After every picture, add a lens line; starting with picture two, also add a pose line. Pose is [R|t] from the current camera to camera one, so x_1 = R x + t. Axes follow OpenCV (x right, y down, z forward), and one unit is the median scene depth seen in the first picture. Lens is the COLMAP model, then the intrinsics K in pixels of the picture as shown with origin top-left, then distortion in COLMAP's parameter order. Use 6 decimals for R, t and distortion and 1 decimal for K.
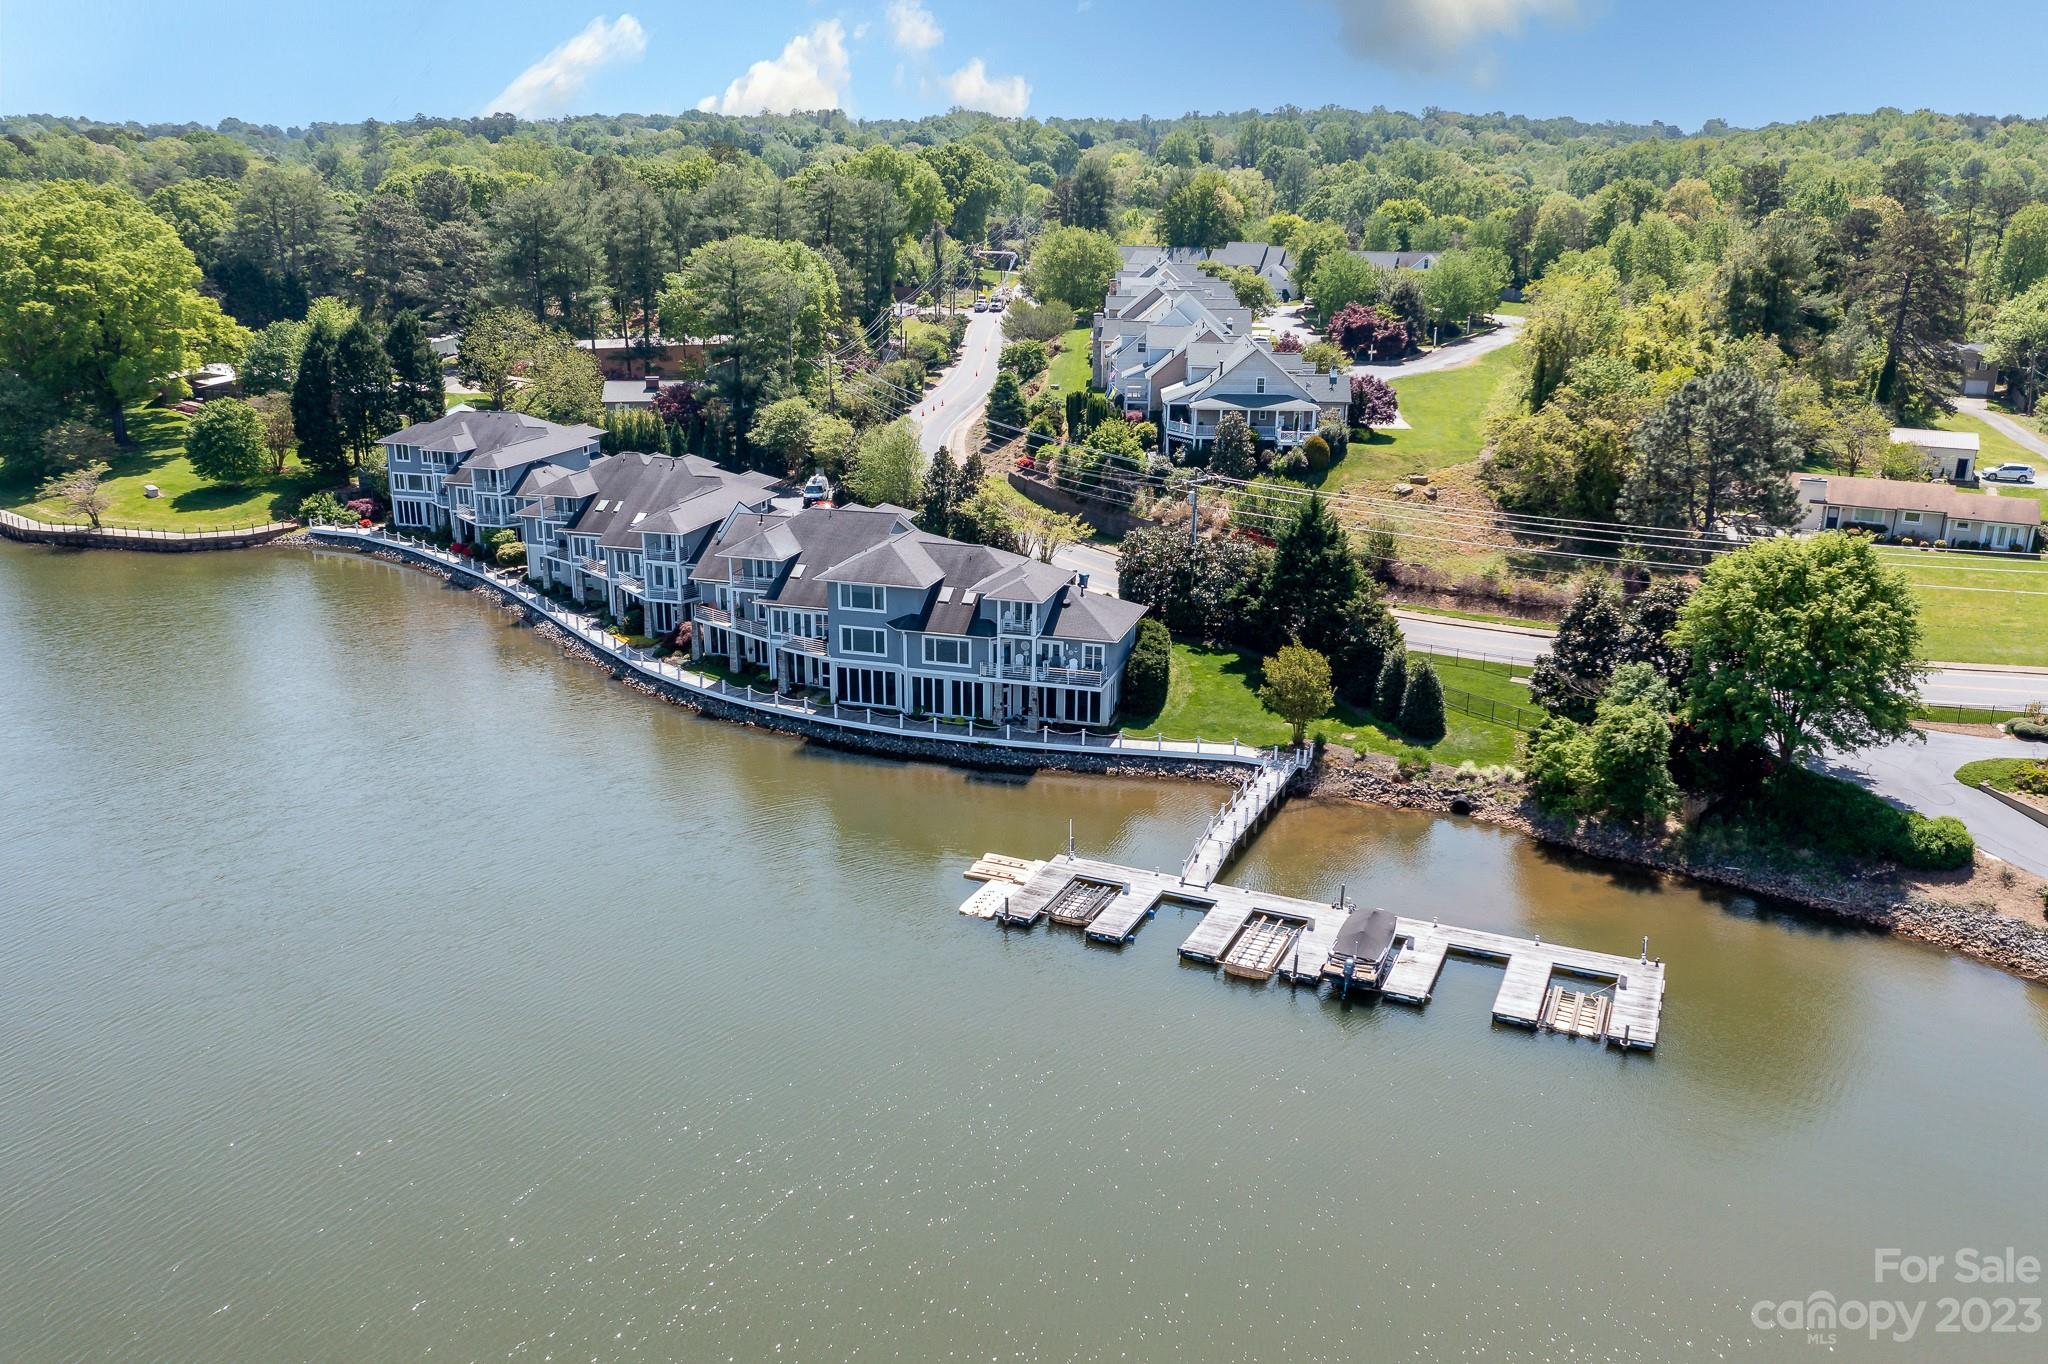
lens RADIAL K [[1608.1, 0, 1024.0], [0, 1608.1, 682.0], [0, 0, 1]] dist [-0.010252, 0.000773]
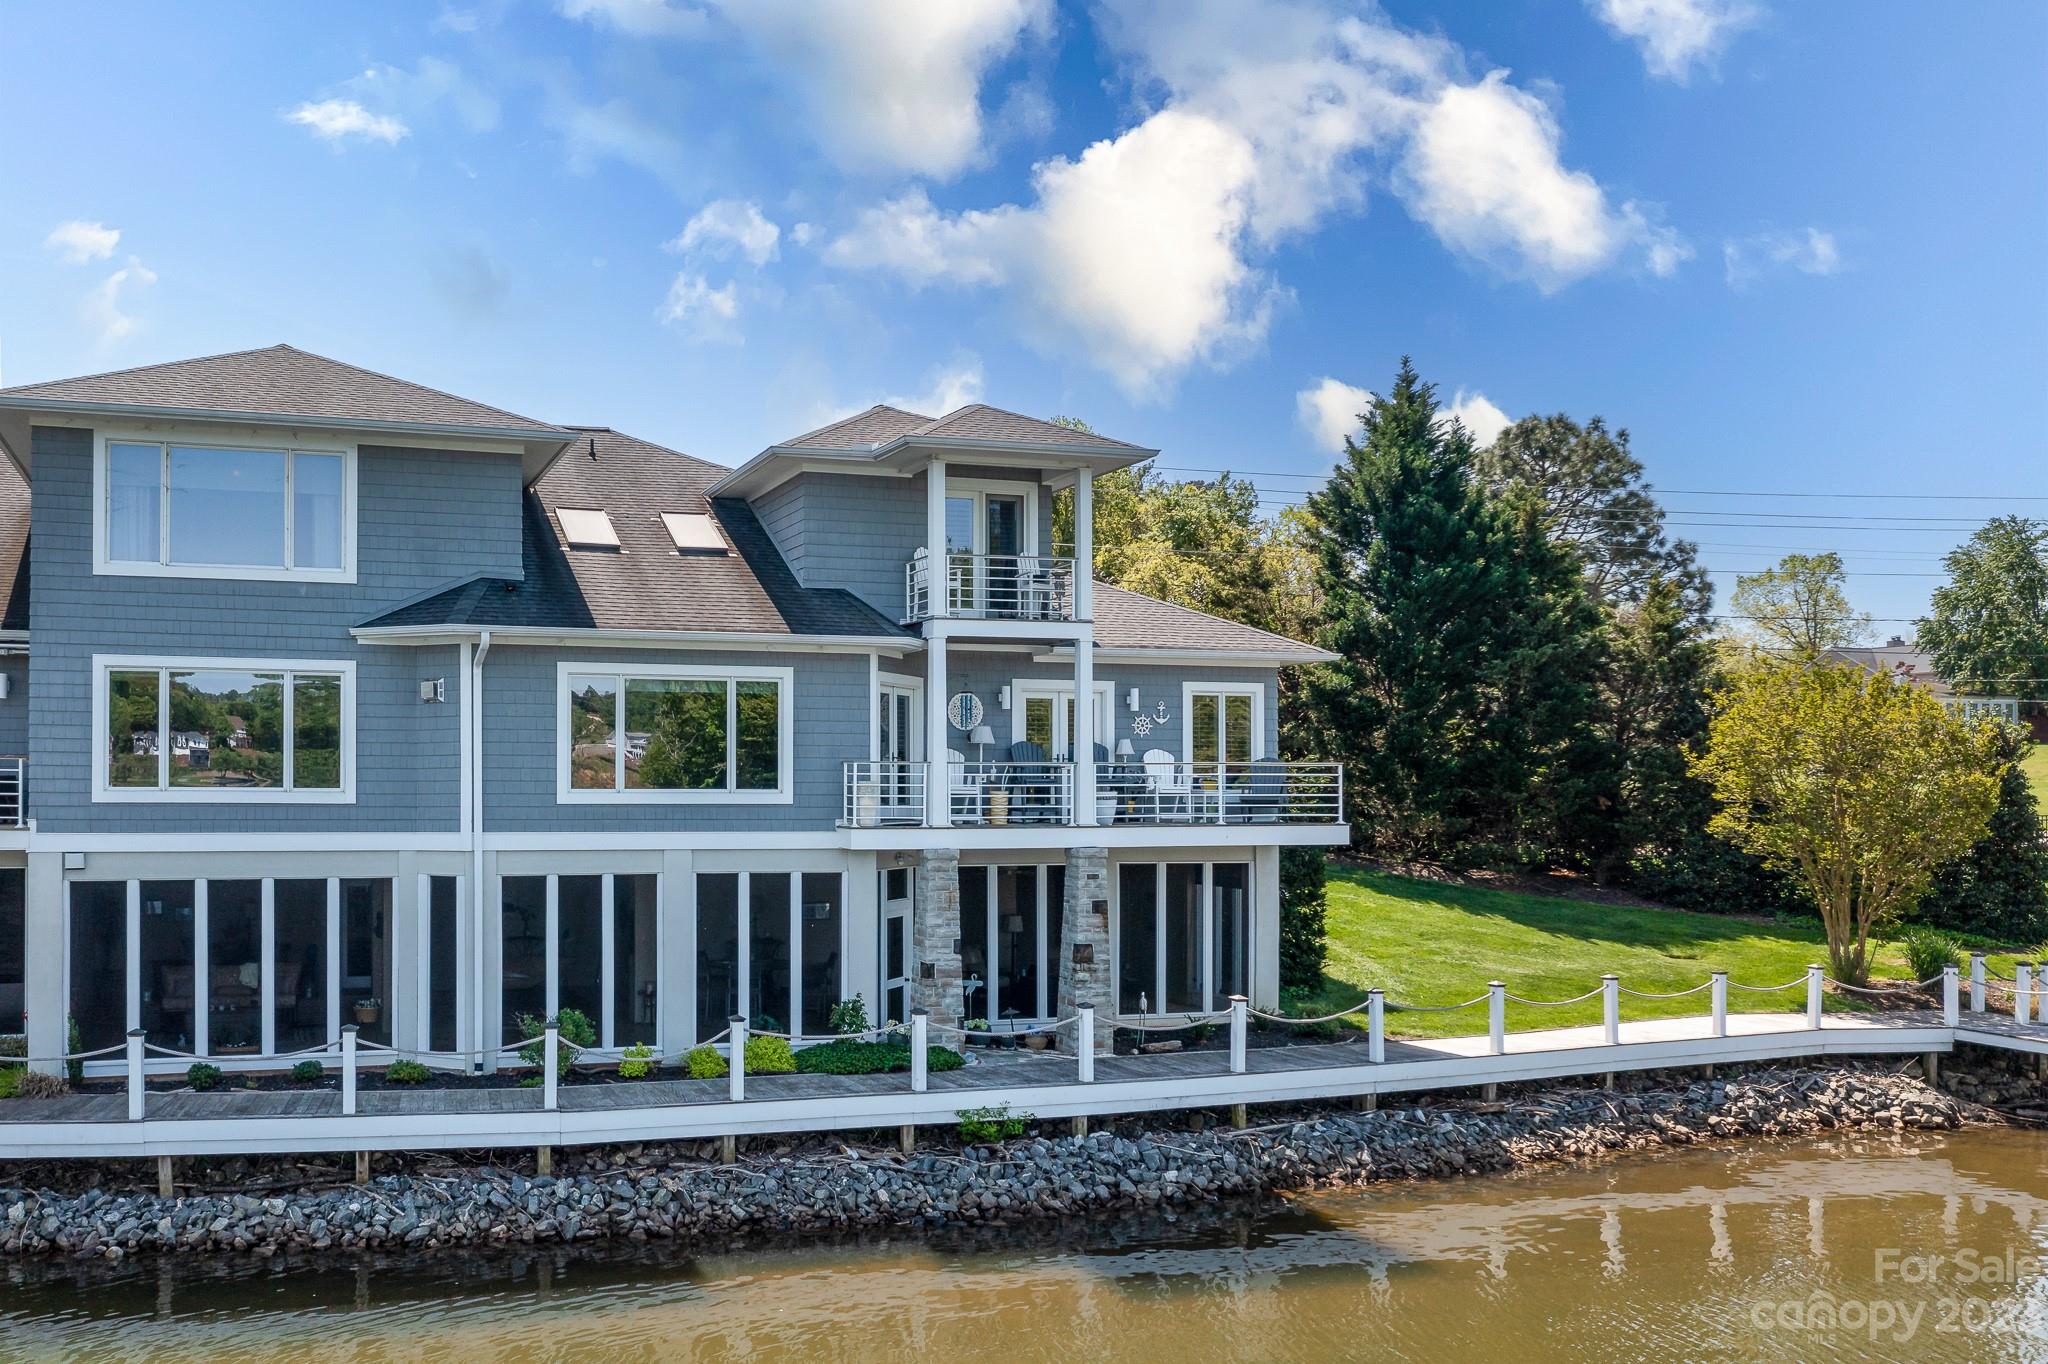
lens RADIAL K [[1571.7, 0, 720.3], [0, 1571.7, 825.9], [0, 0, 1]] dist [-0.001077, 0.000534]
pose [[0.855466, -0.019331, 0.517498, -0.152344], [0.154881, 0.963114, -0.220054, 0.040092], [-0.494156, 0.268399, 0.826905, 0.824786]]
